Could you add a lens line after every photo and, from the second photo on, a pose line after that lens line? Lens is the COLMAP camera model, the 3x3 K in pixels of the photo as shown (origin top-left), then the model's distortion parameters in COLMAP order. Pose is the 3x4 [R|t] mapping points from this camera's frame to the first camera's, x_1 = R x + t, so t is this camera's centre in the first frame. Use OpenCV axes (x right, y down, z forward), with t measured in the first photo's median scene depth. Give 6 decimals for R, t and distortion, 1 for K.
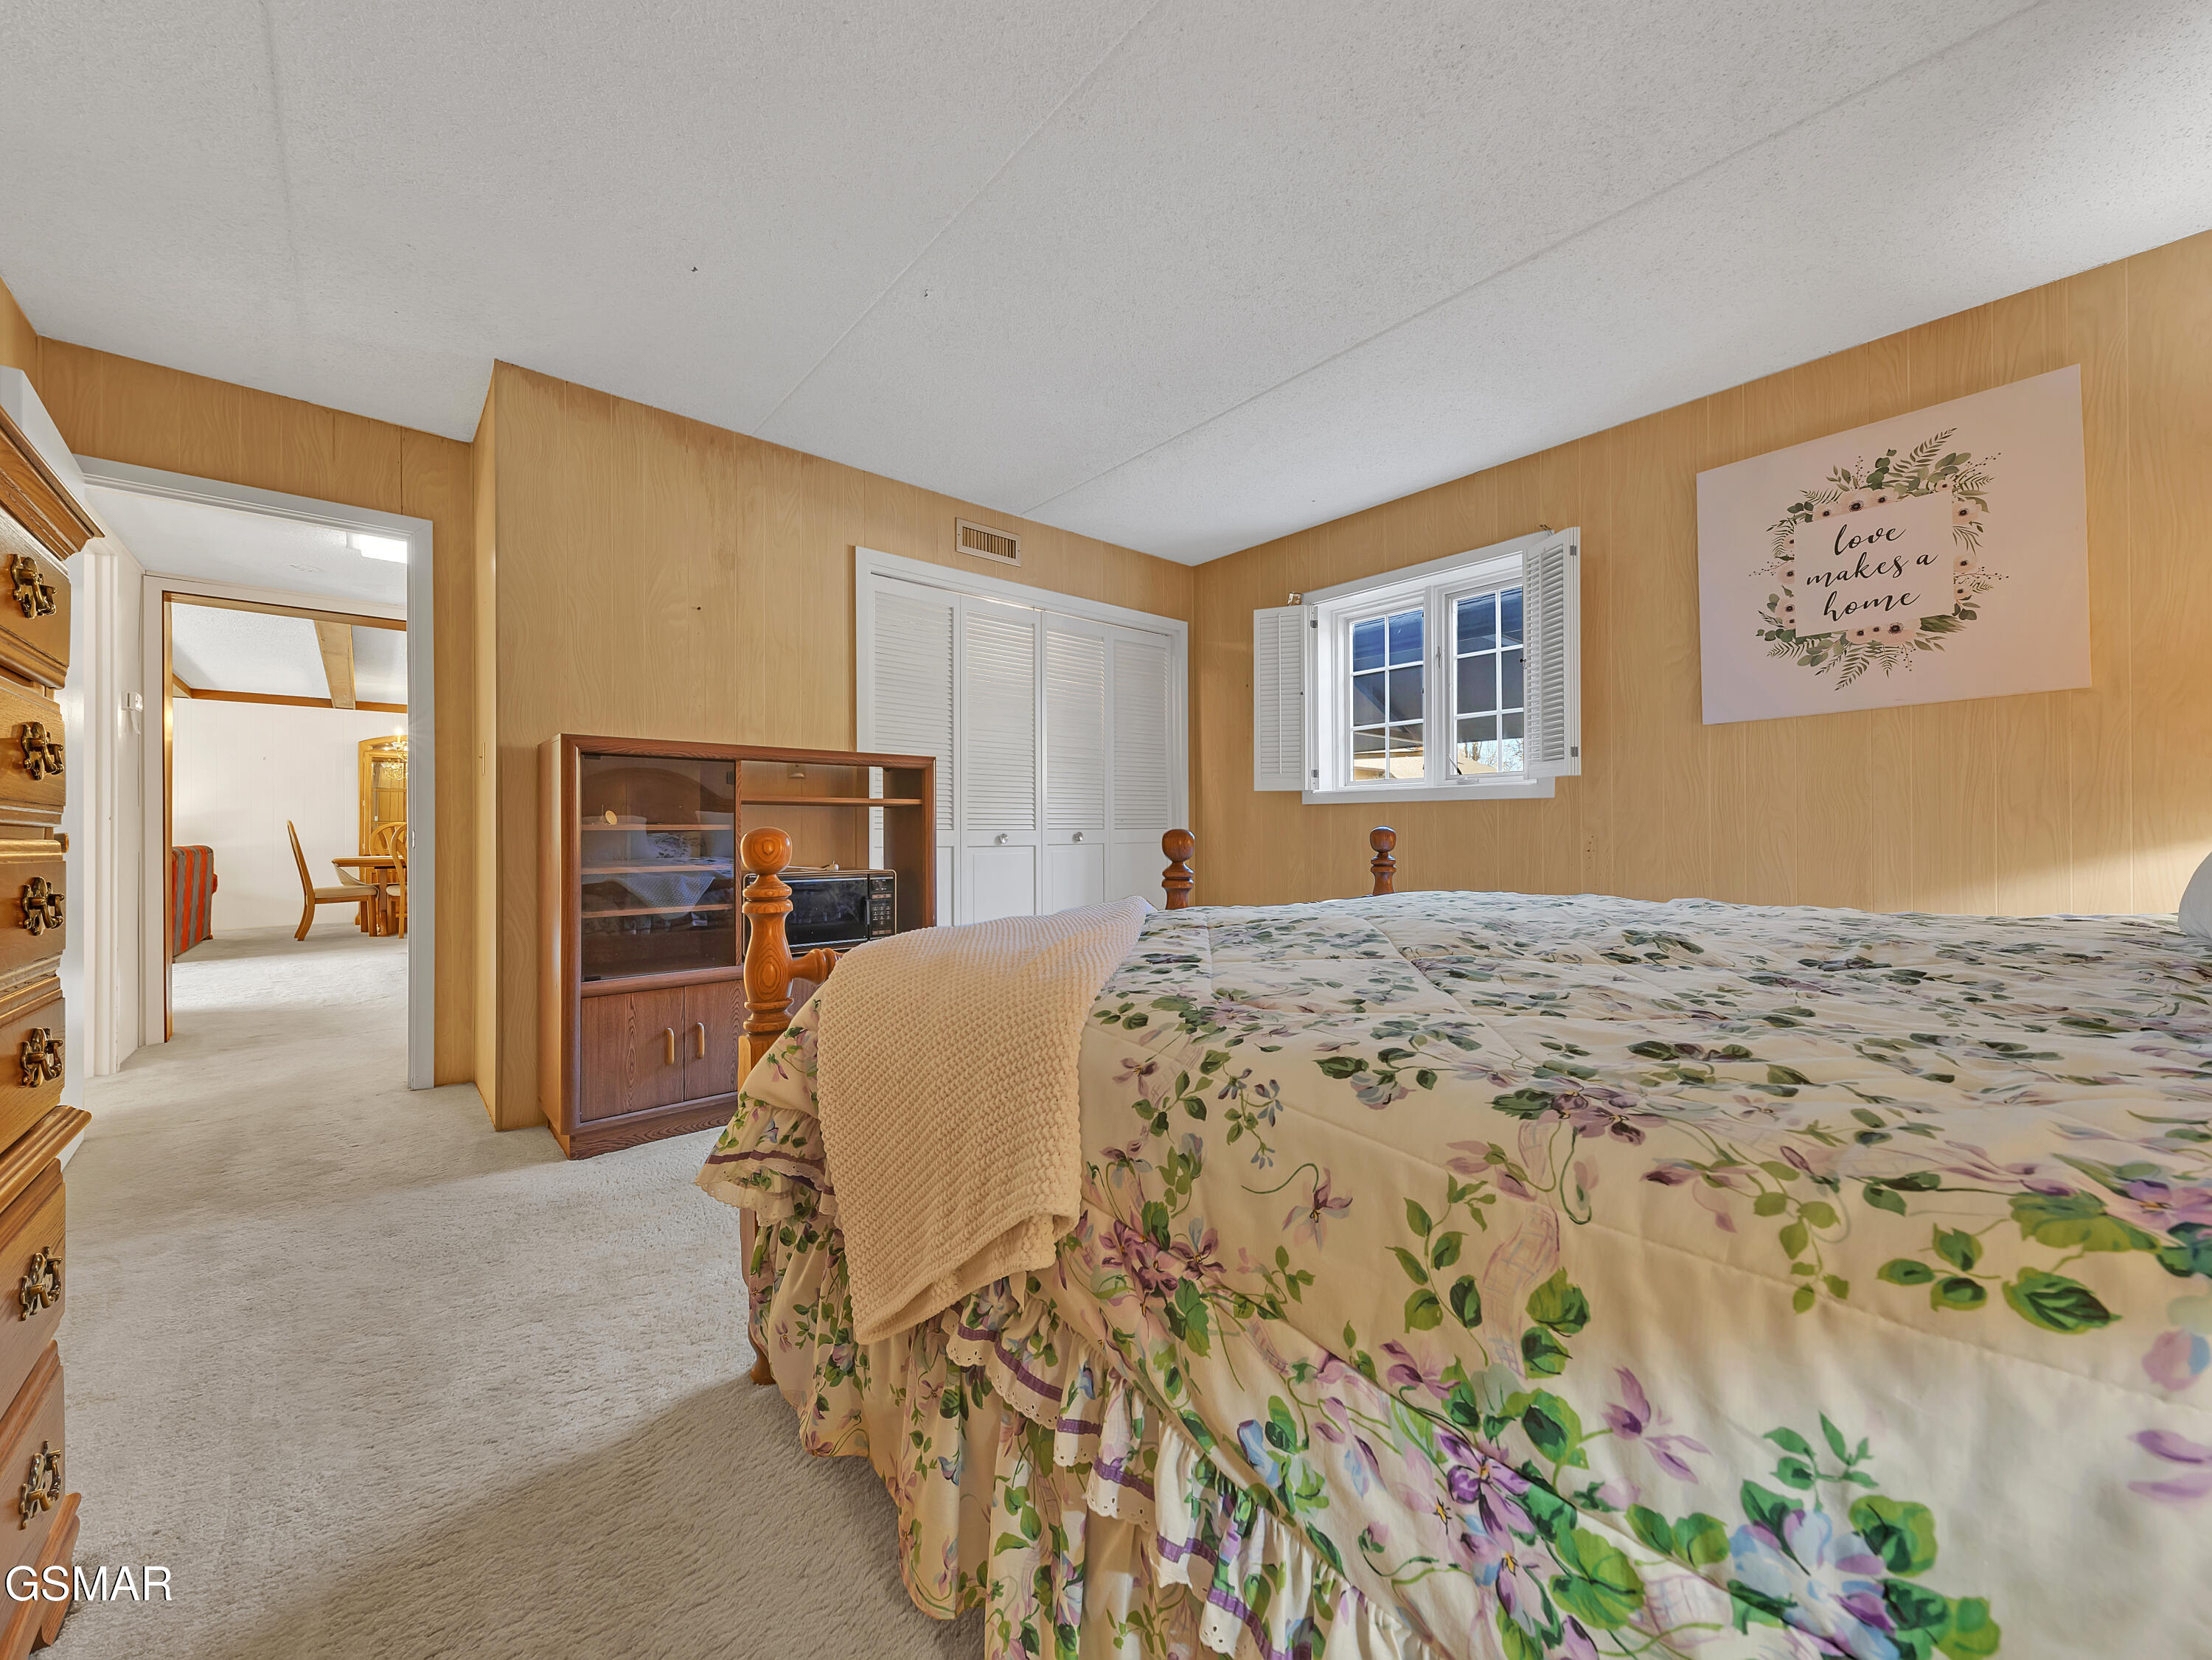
lens RADIAL K [[844.9, 0, 1098.5], [0, 844.9, 830.5], [0, 0, 1]] dist [0.013183, -0.004733]
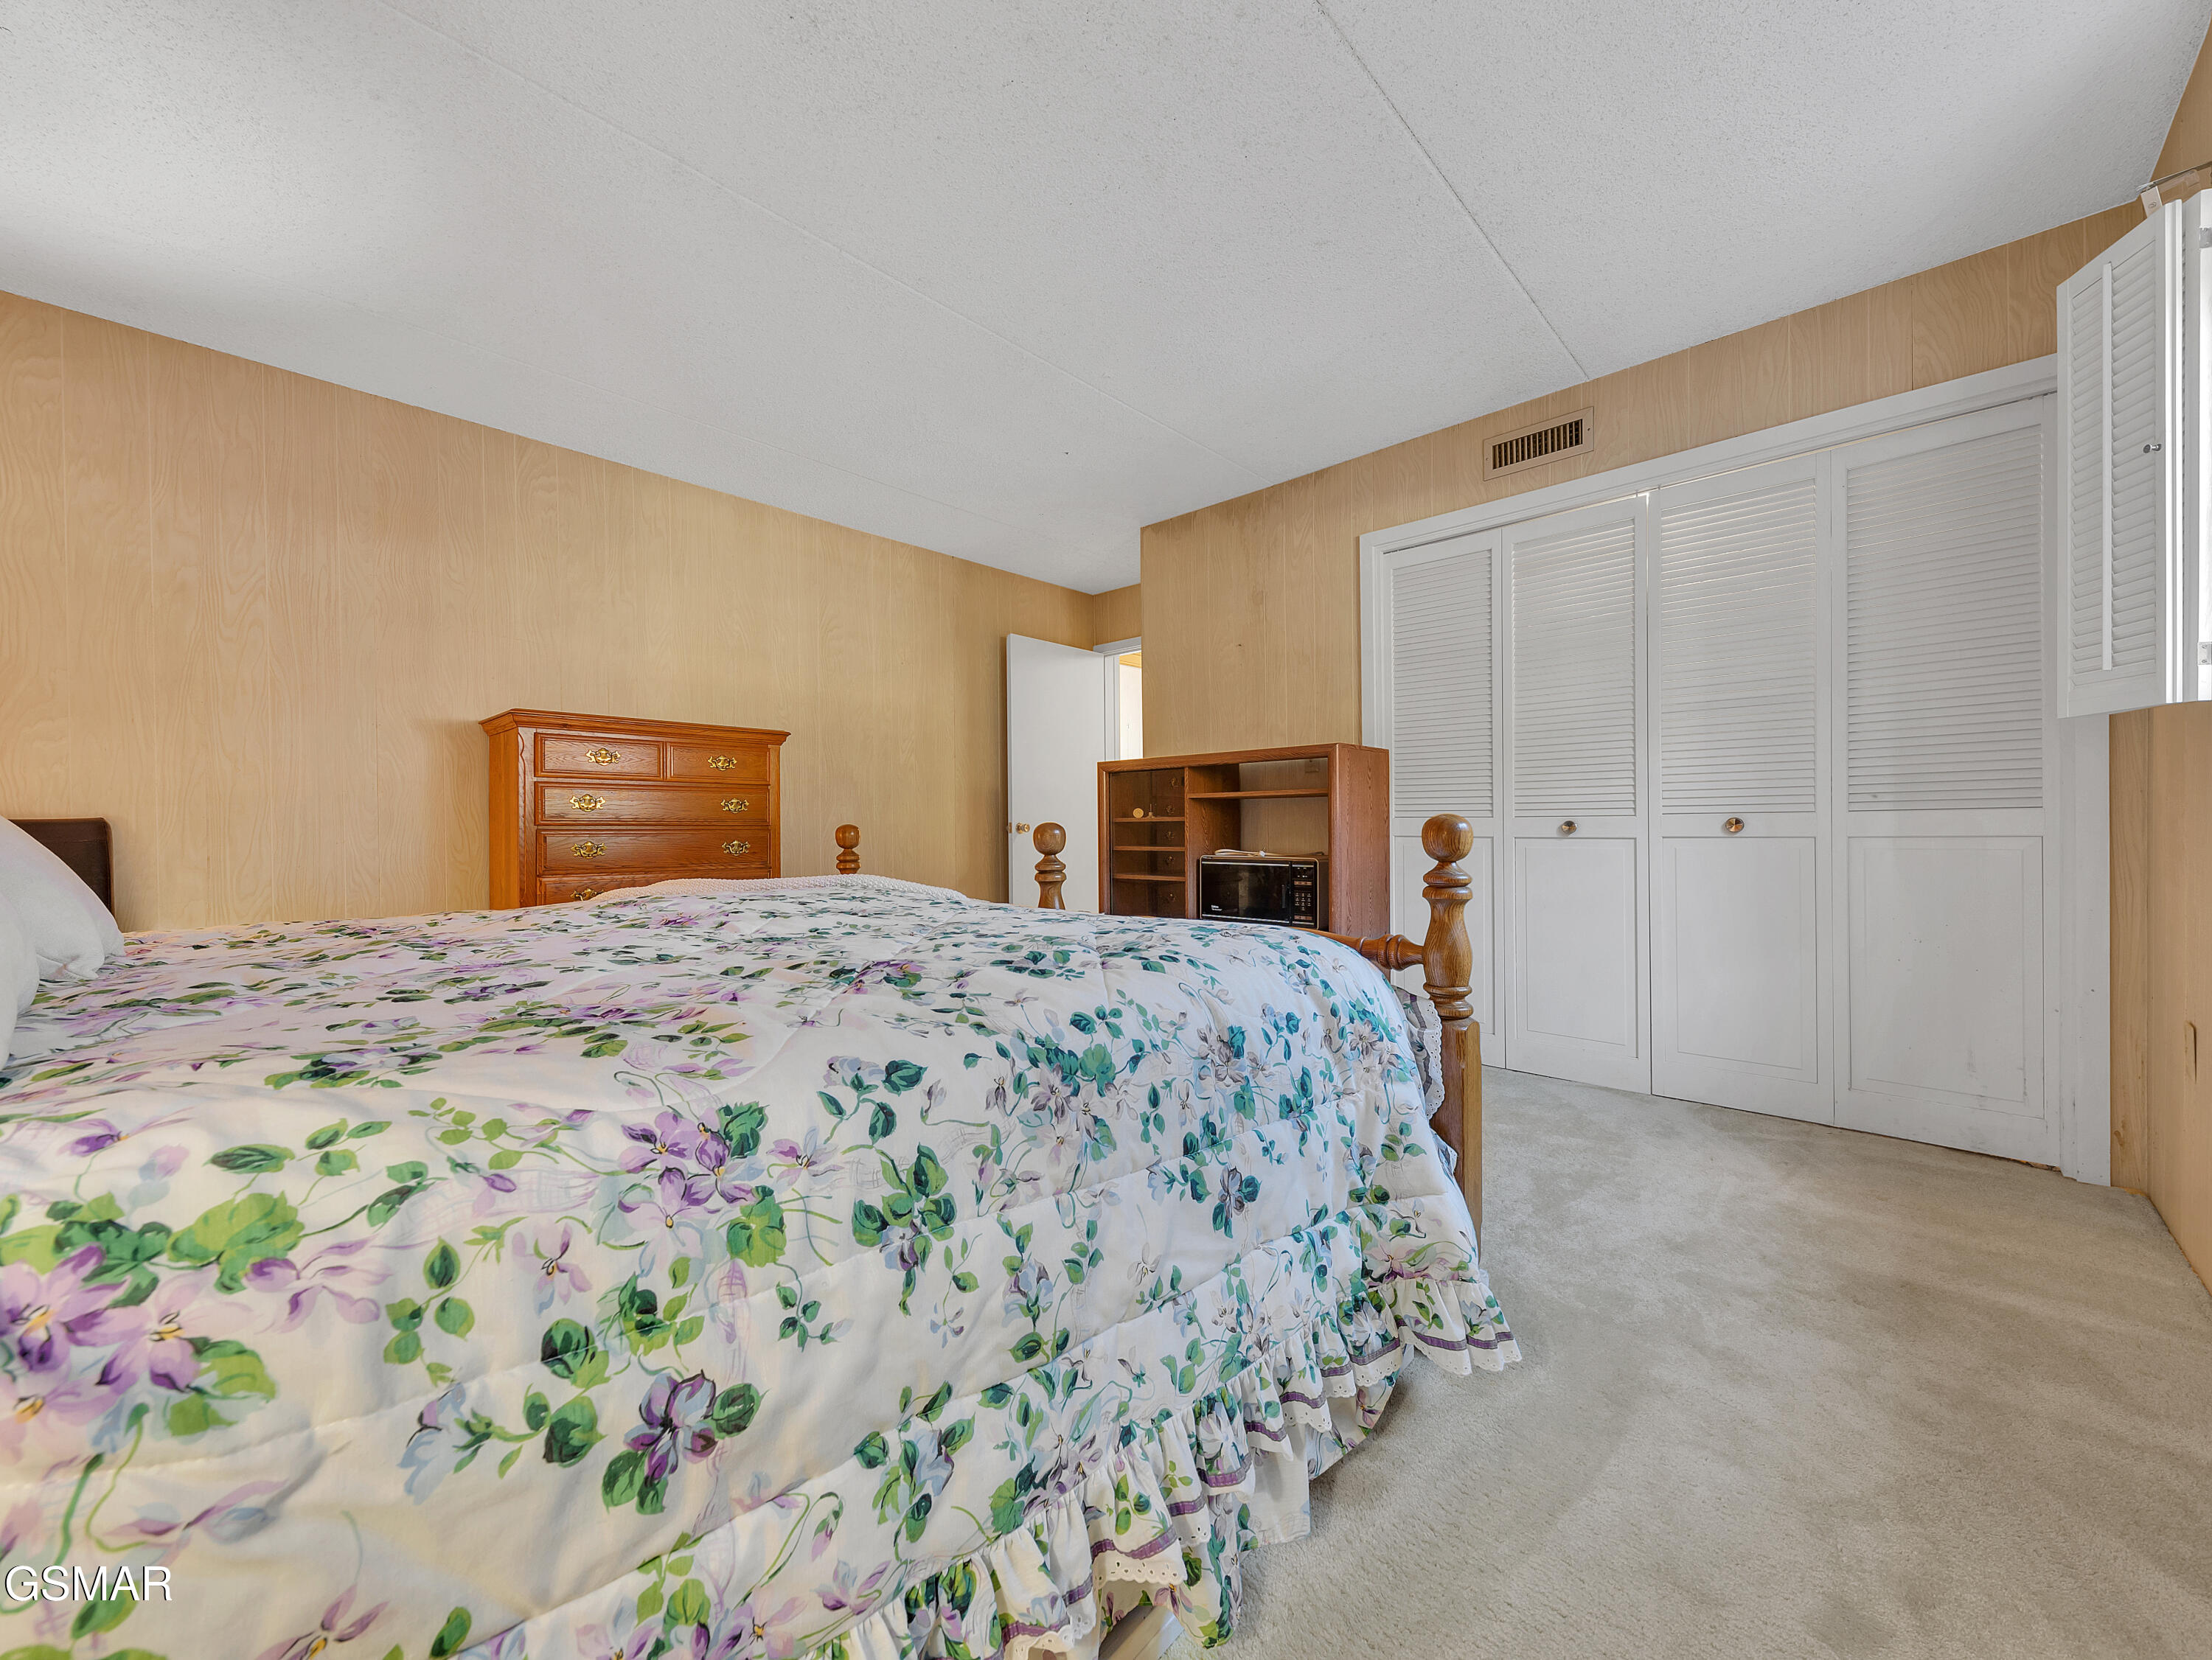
lens RADIAL K [[844.9, 0, 1098.5], [0, 844.9, 830.5], [0, 0, 1]] dist [0.013183, -0.004733]
pose [[0.096649, 0.015485, -0.995198, 0.859665], [0.013859, 0.999761, 0.016902, -0.009238], [0.995222, -0.015426, 0.096411, 0.733829]]
